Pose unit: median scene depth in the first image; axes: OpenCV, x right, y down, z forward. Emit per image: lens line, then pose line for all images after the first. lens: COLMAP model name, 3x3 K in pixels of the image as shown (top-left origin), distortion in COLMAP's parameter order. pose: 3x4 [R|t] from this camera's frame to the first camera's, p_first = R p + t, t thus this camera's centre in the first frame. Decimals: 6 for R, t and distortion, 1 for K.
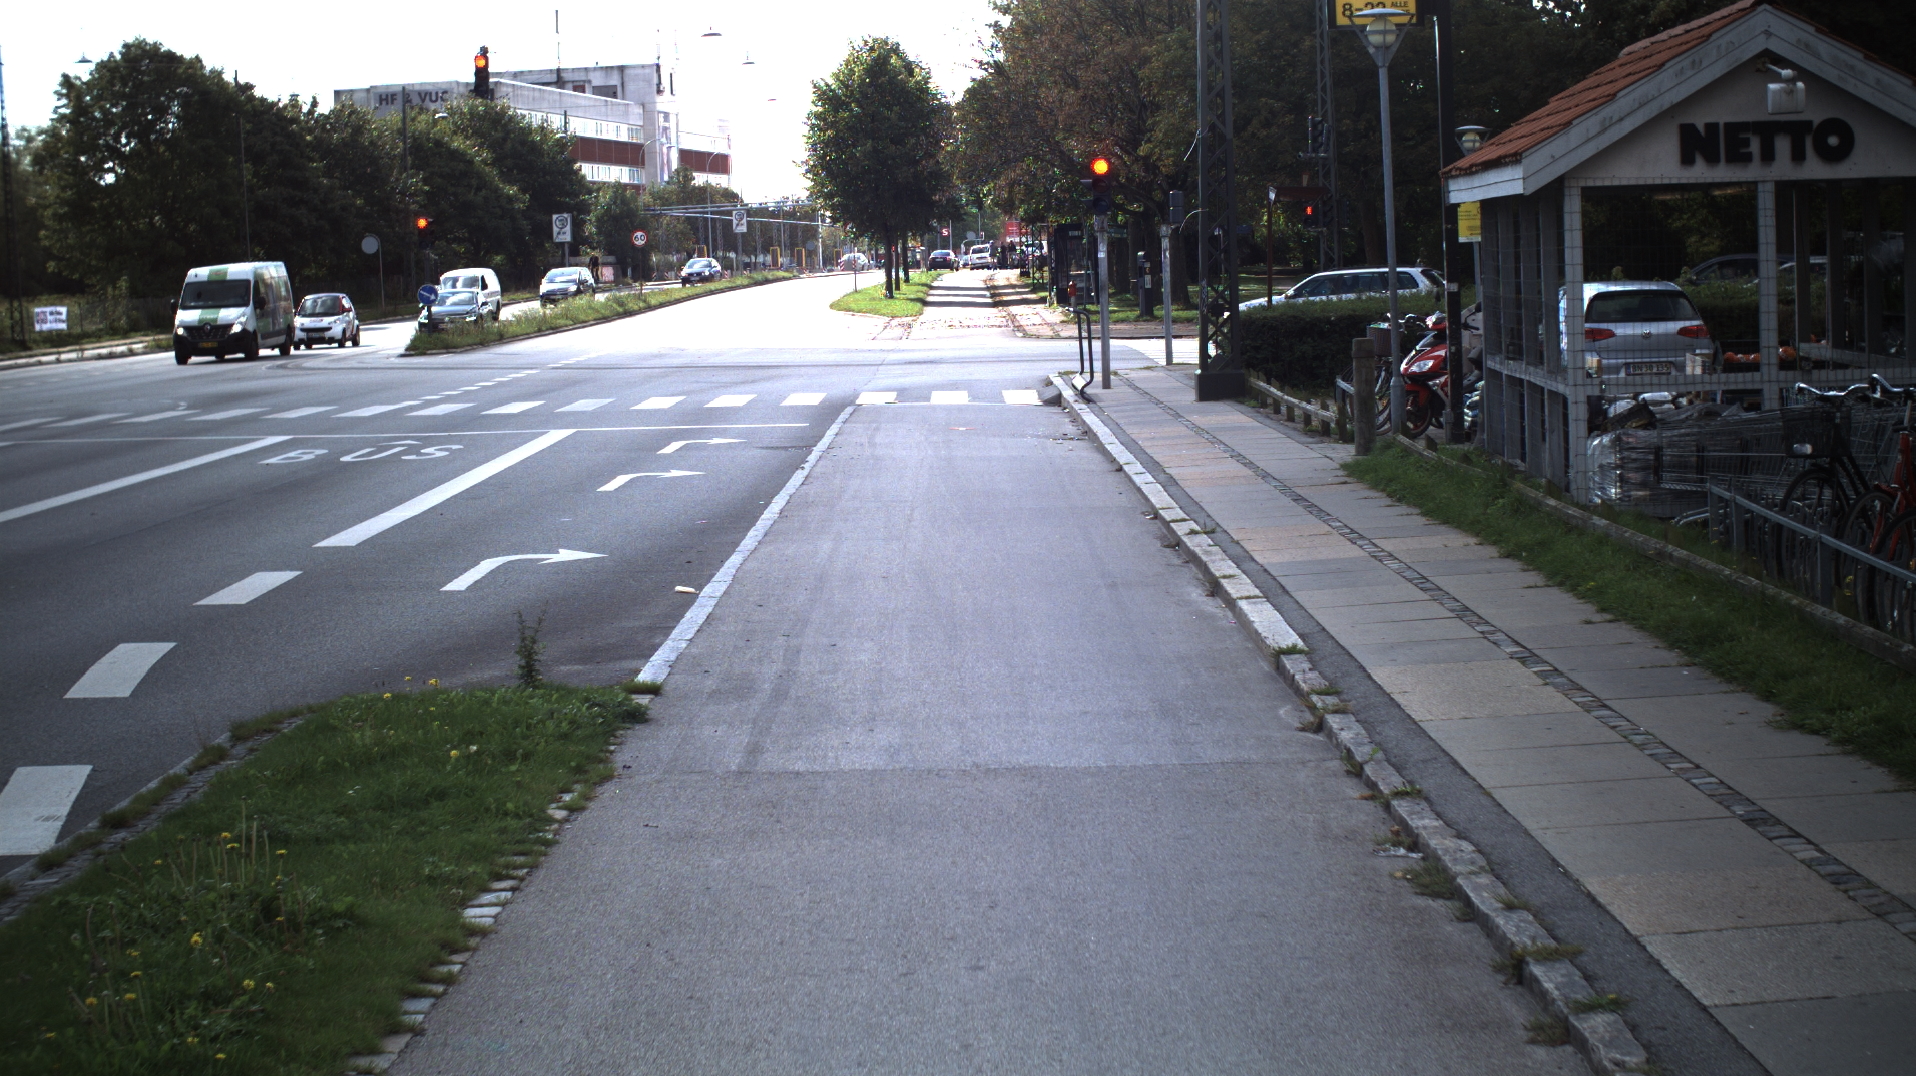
lens RADIAL K [[3474.9, 0, 958.0], [0, 3474.9, 538.0], [0, 0, 1]] dist [-0.313526, 0.441660]
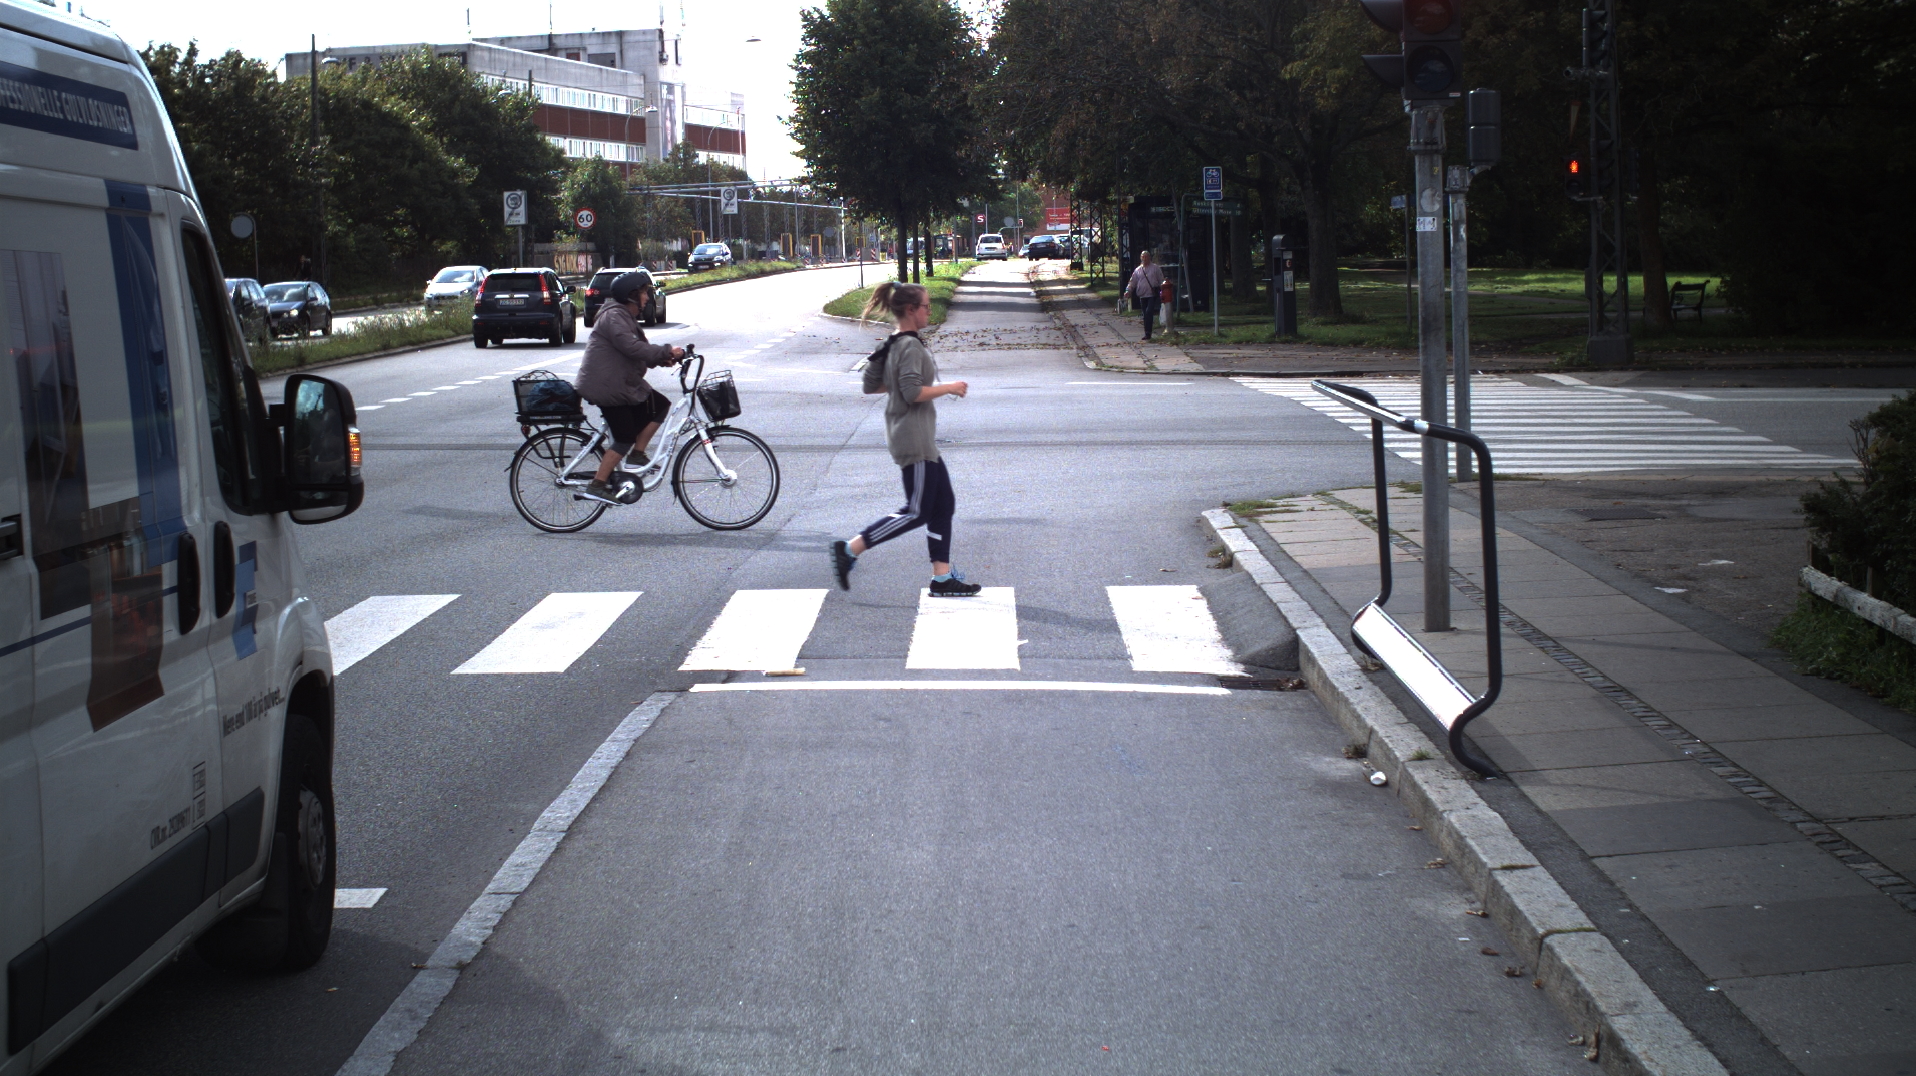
lens RADIAL K [[3474.9, 0, 958.0], [0, 3474.9, 538.0], [0, 0, 1]] dist [-0.313526, 0.441660]
pose [[0.999939, 0.004358, -0.010192, 0.000130], [-0.004327, 0.999986, 0.003016, -0.019738], [0.010205, -0.002971, 0.999944, 0.251686]]
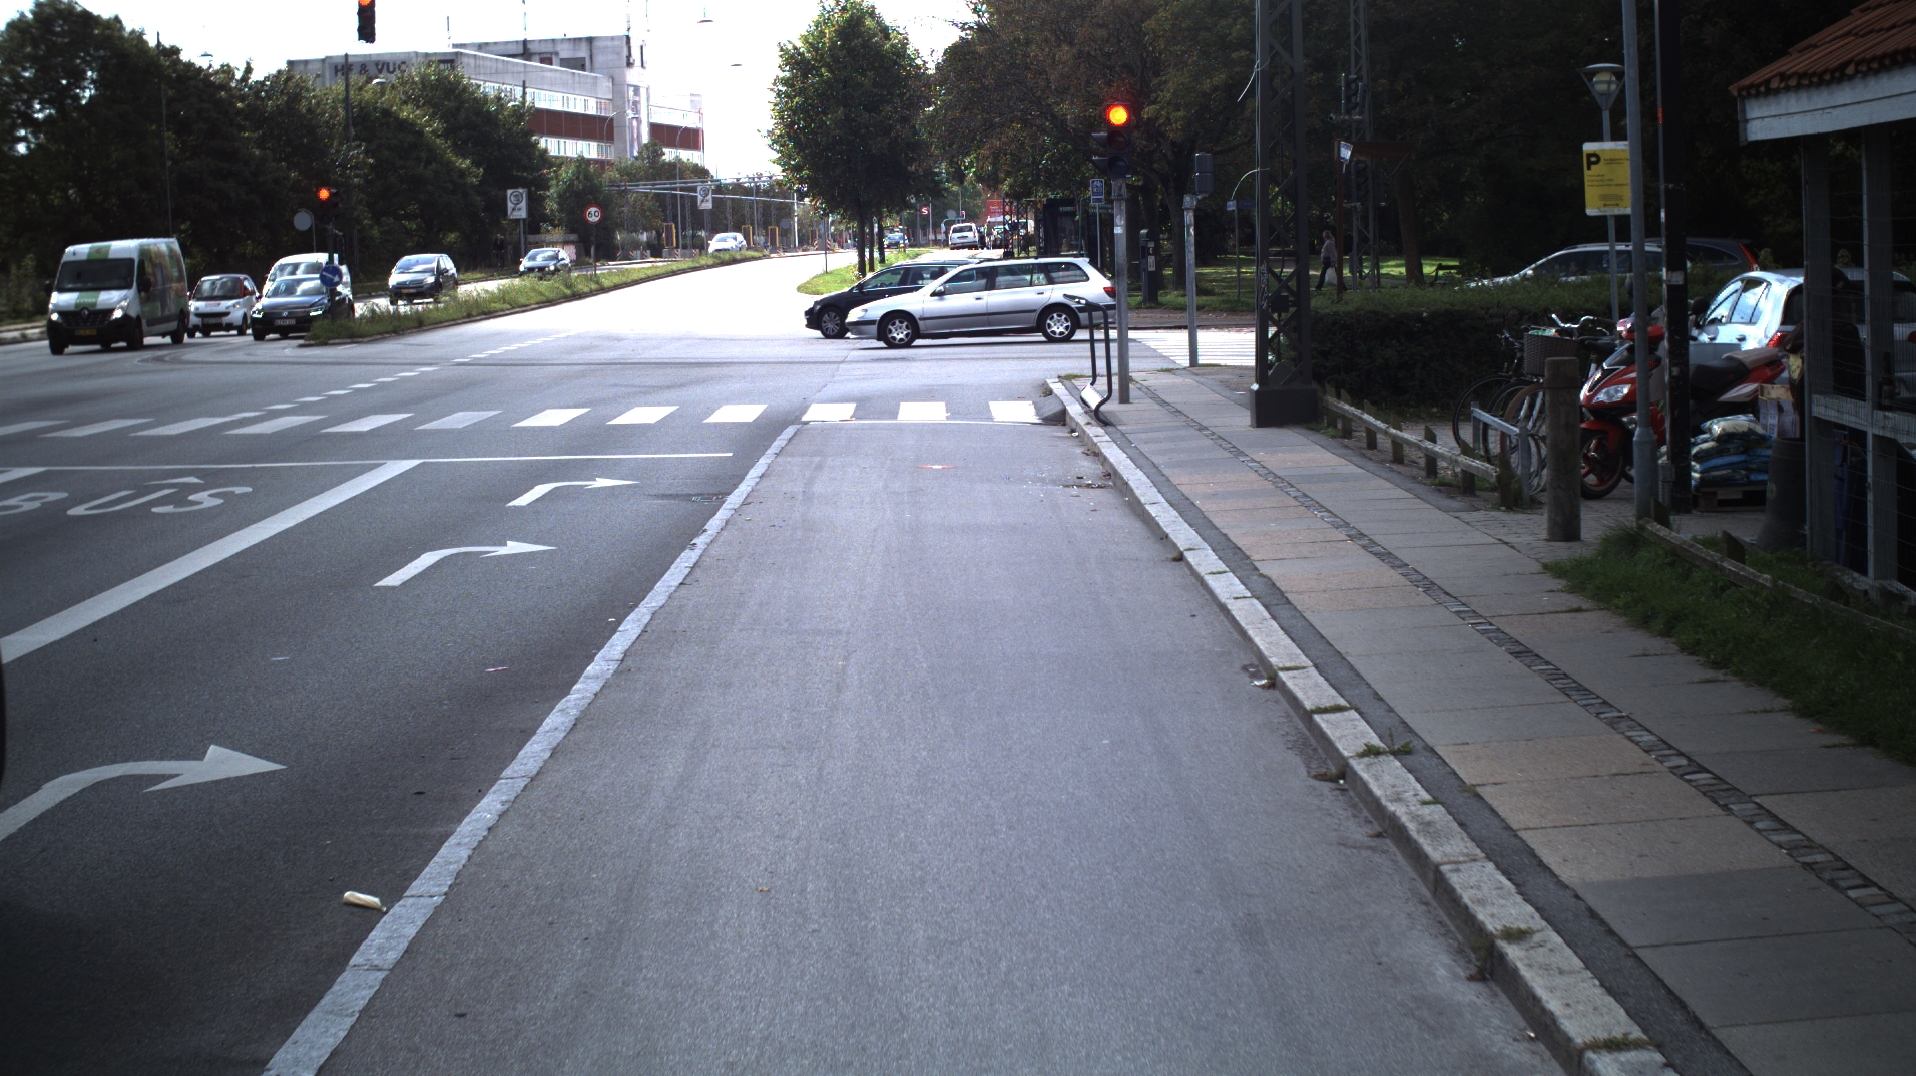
lens RADIAL K [[3474.9, 0, 958.0], [0, 3474.9, 538.0], [0, 0, 1]] dist [-0.313526, 0.441660]
pose [[0.999977, 0.003367, 0.005918, 0.000421], [-0.003401, 0.999978, 0.005700, -0.006393], [-0.005899, -0.005720, 0.999966, 0.084085]]
